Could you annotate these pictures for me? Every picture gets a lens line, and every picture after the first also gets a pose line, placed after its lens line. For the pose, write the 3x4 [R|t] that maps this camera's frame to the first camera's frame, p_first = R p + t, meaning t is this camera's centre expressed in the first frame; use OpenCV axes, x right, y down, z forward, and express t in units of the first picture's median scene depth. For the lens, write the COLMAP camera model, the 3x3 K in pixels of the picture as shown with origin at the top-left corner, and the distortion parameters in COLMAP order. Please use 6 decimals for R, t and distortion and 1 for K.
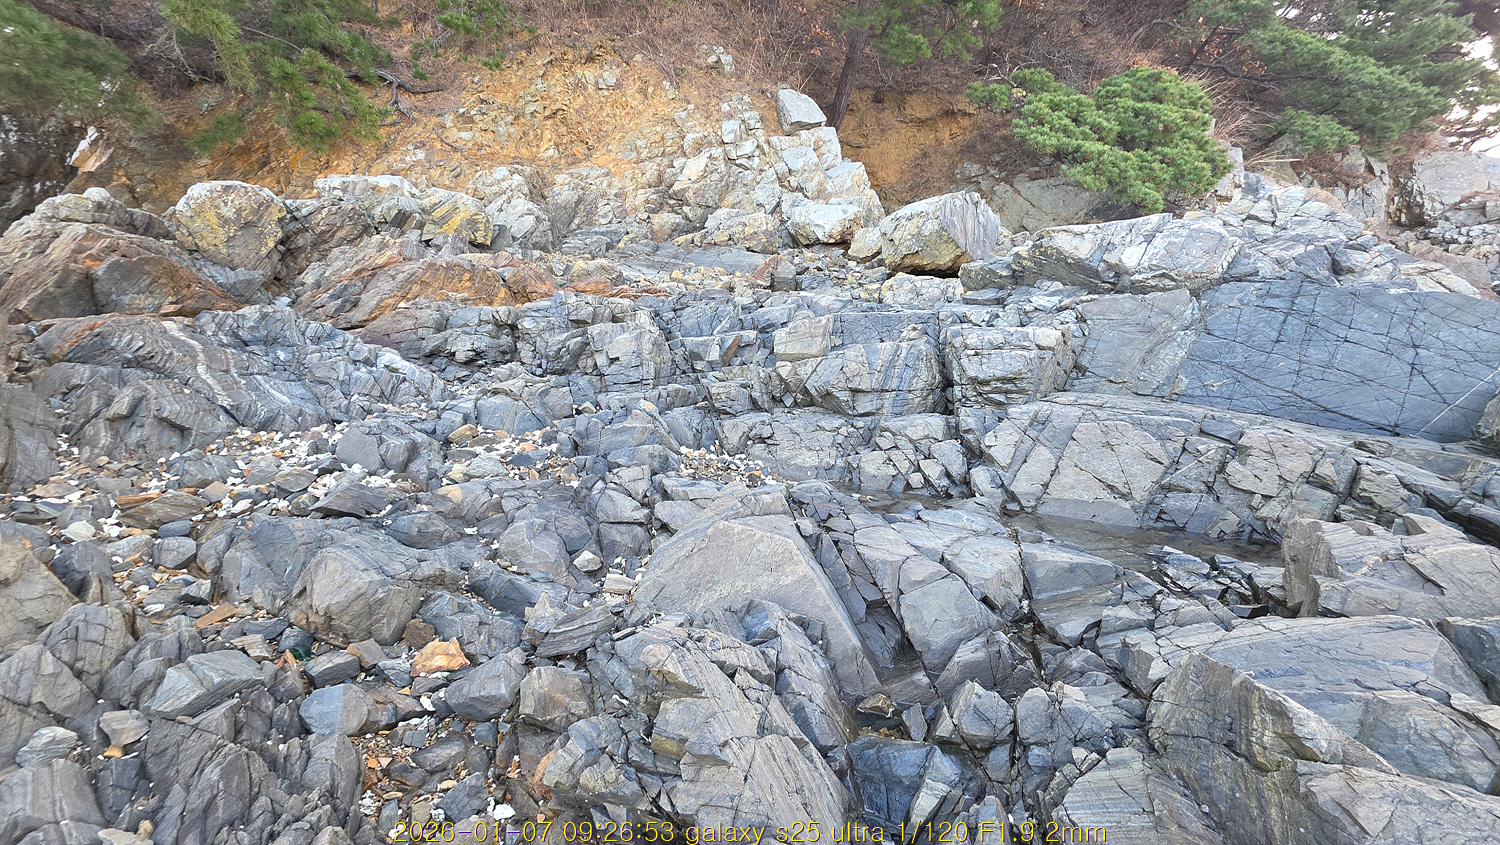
lens RADIAL K [[597.2, 0, 750.3], [0, 597.2, 428.2], [0, 0, 1]] dist [-0.003219, 0.001156]
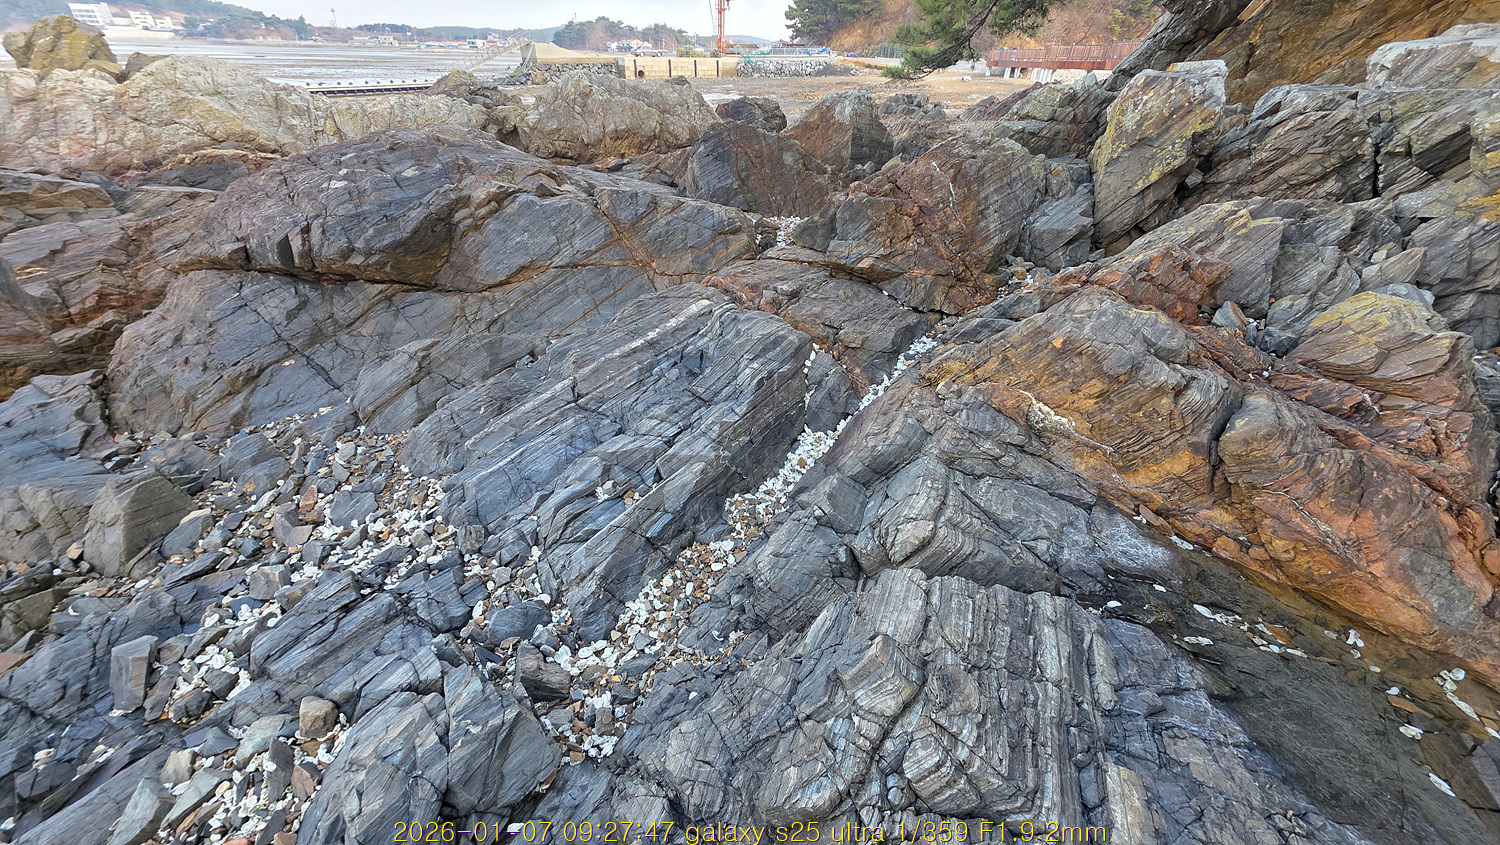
lens RADIAL K [[597.2, 0, 748.2], [0, 597.2, 422.8], [0, 0, 1]] dist [-0.003219, 0.001156]
pose [[-0.084615, 0.517449, -0.851520, -0.064708], [-0.298571, 0.802151, 0.517117, -0.206739], [0.950629, 0.297995, 0.086621, 0.426377]]
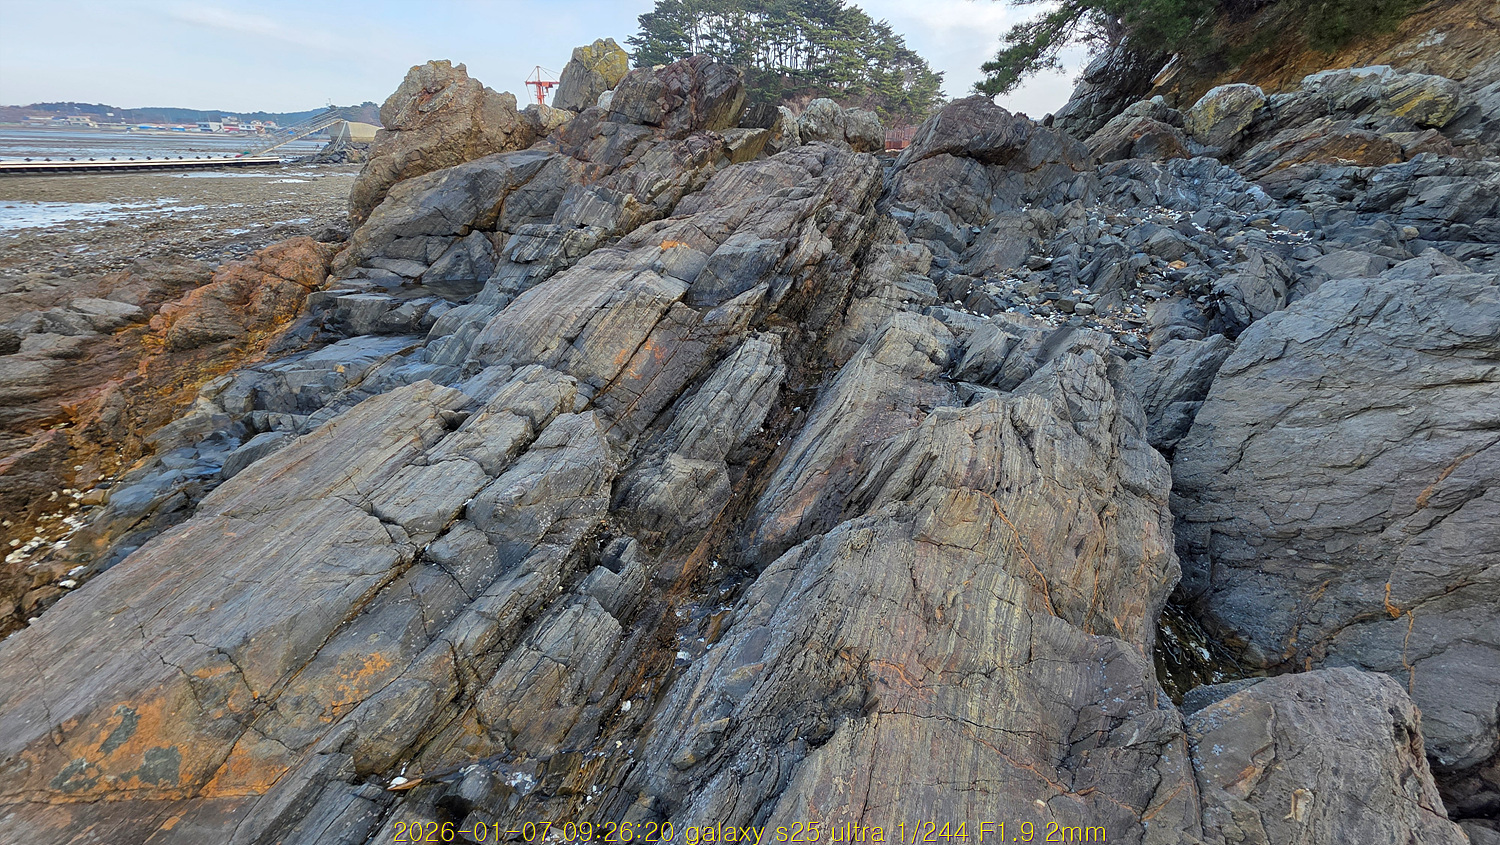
lens RADIAL K [[597.2, 0, 751.4], [0, 597.2, 423.5], [0, 0, 1]] dist [-0.003219, 0.001156]
pose [[0.234456, 0.408781, -0.882002, 0.334316], [-0.296303, 0.894170, 0.335656, 0.135223], [0.925870, 0.182643, 0.330767, -0.304661]]
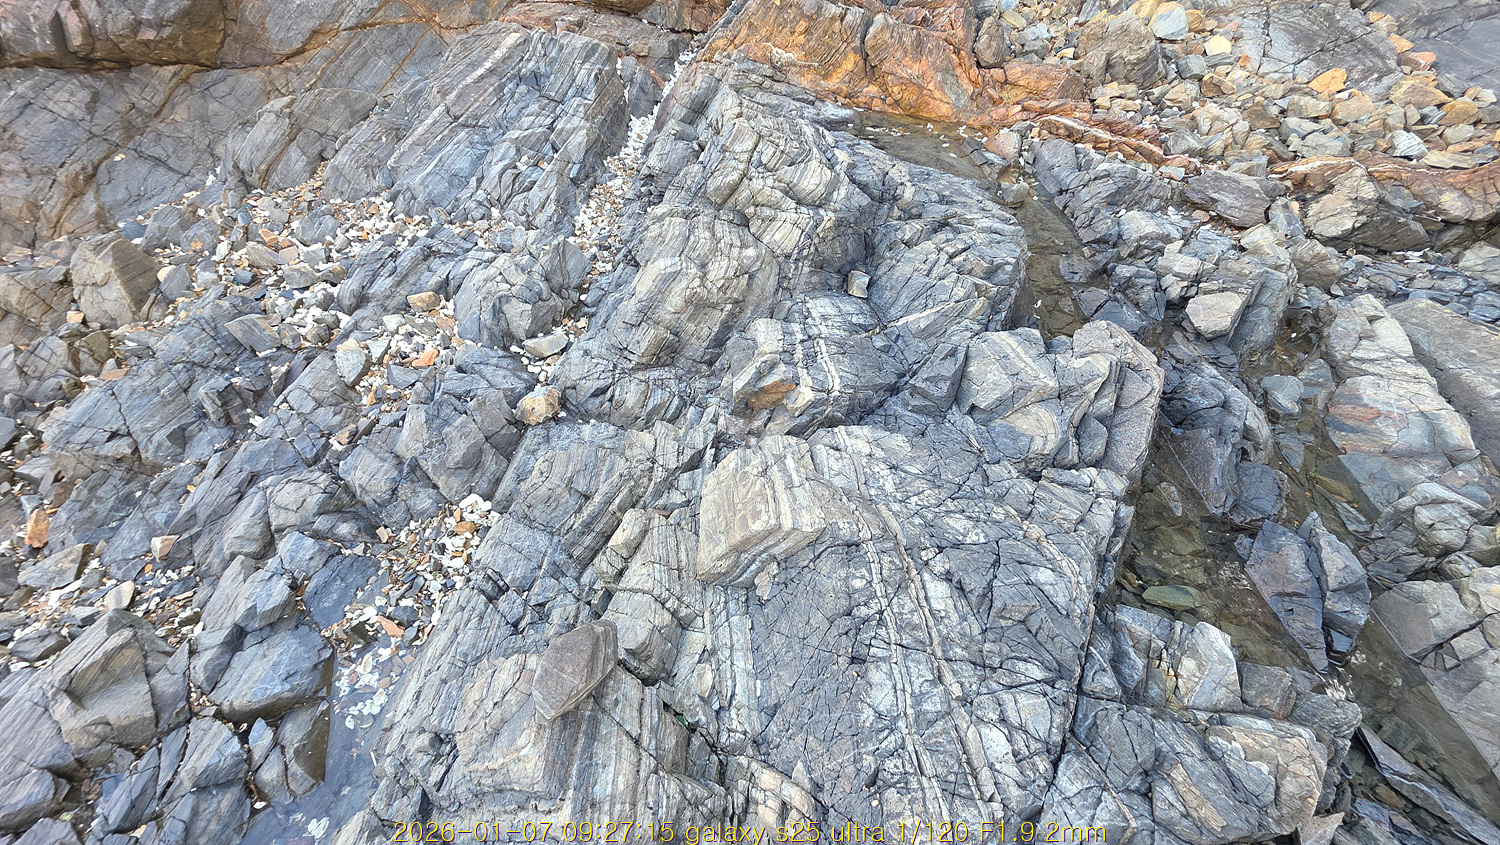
lens RADIAL K [[597.2, 0, 749.6], [0, 597.2, 414.7], [0, 0, 1]] dist [-0.003219, 0.001156]
pose [[0.376560, 0.678124, -0.631151, 0.123615], [-0.282013, 0.732875, 0.619163, -0.186528], [0.882424, -0.055159, 0.467211, 0.342976]]
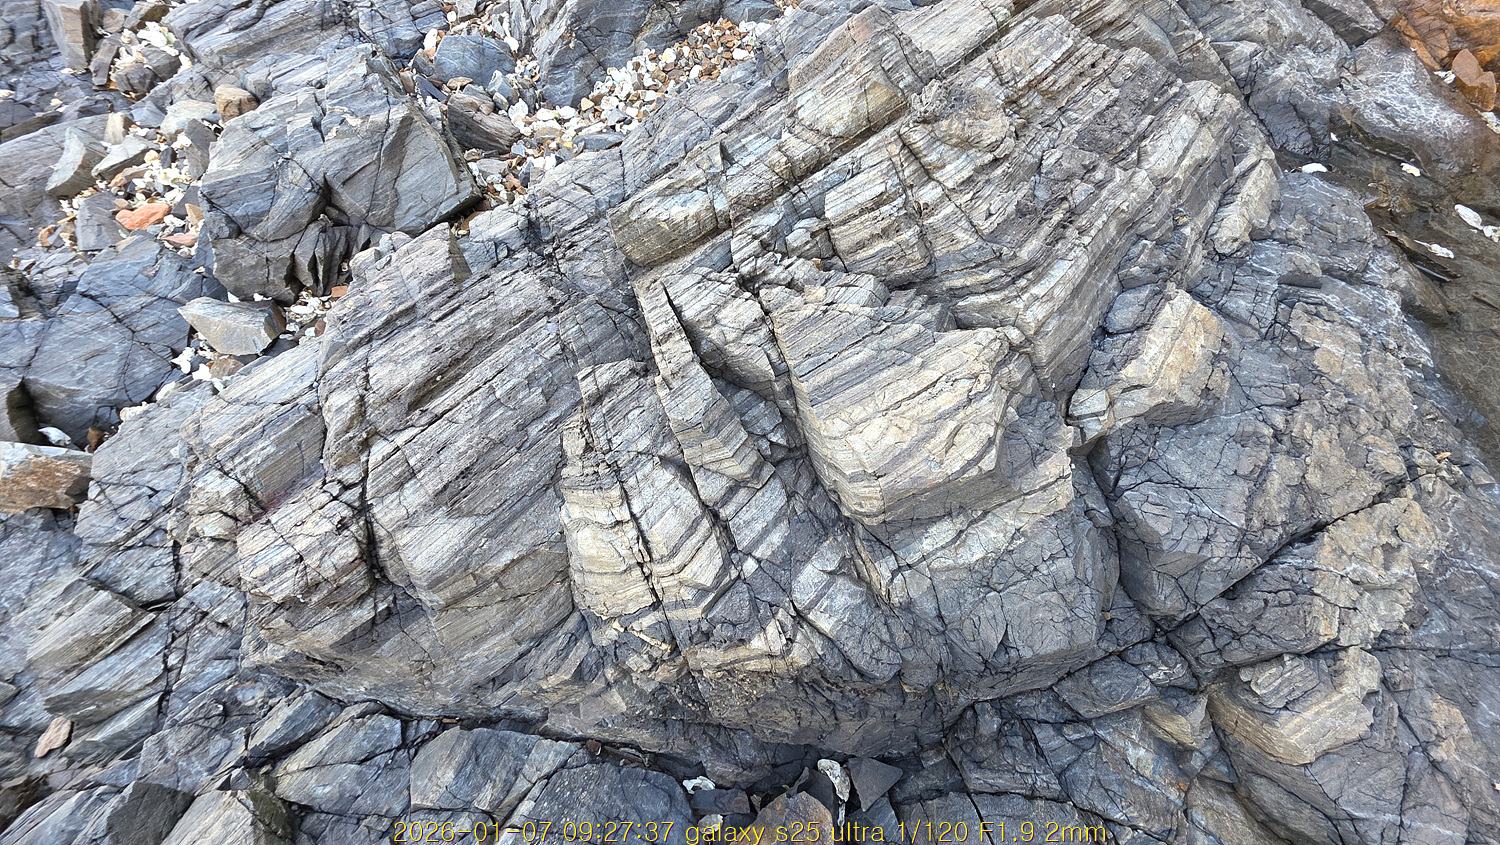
lens RADIAL K [[597.2, 0, 742.5], [0, 597.2, 419.4], [0, 0, 1]] dist [-0.003219, 0.001156]
pose [[-0.370457, 0.824631, -0.427486, -0.076837], [-0.299952, 0.329366, 0.895291, -0.153326], [0.879085, 0.459893, 0.125334, 0.479390]]
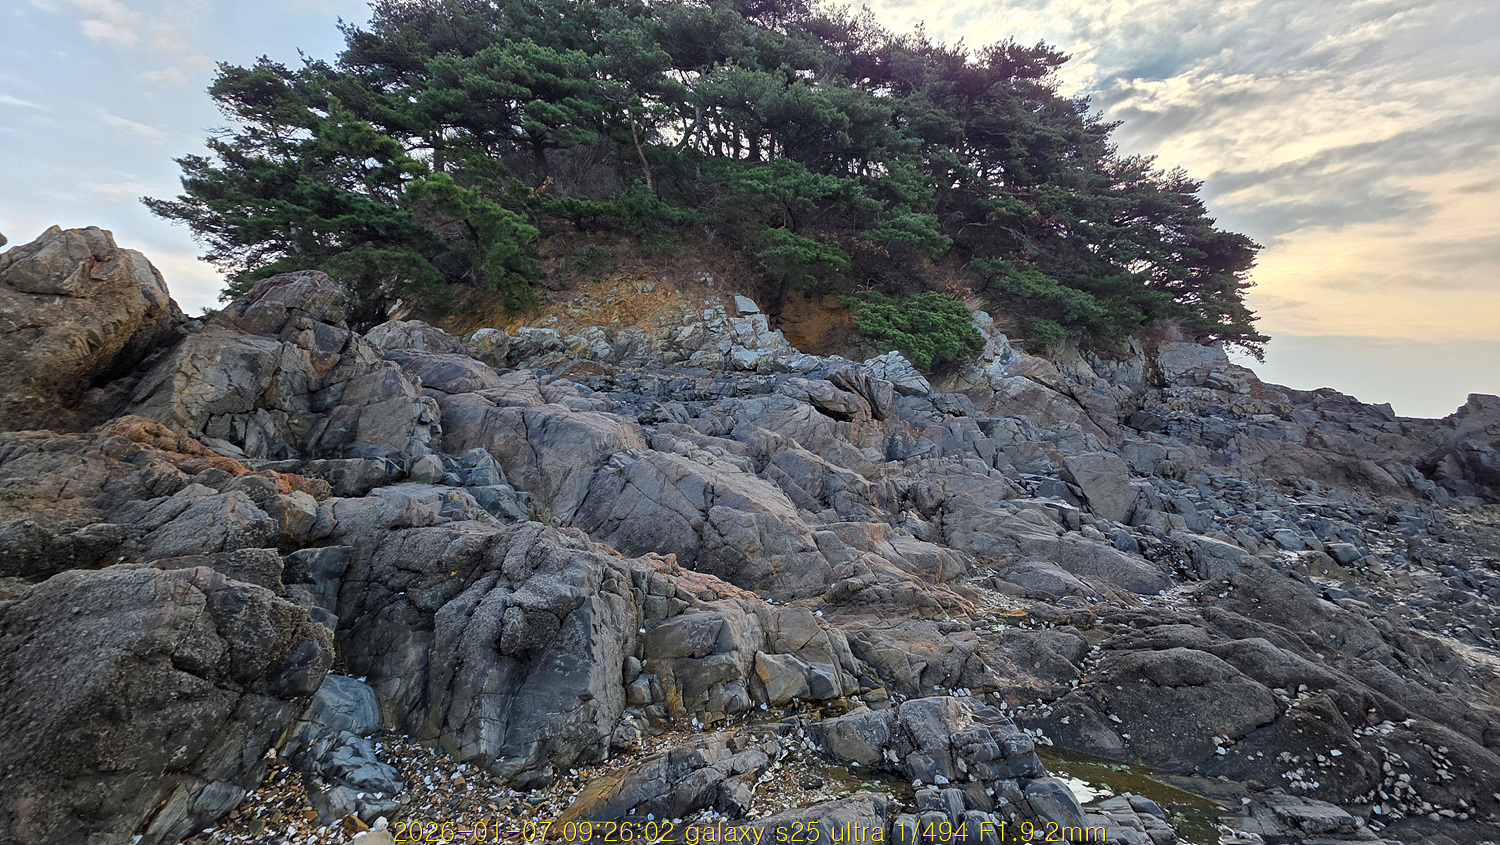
lens RADIAL K [[597.2, 0, 751.6], [0, 597.2, 423.2], [0, 0, 1]] dist [-0.003219, 0.001156]
pose [[0.998606, 0.050885, -0.014036, 0.168754], [-0.052774, 0.967969, -0.245460, 0.351293], [0.001097, 0.245858, 0.969305, -0.887018]]
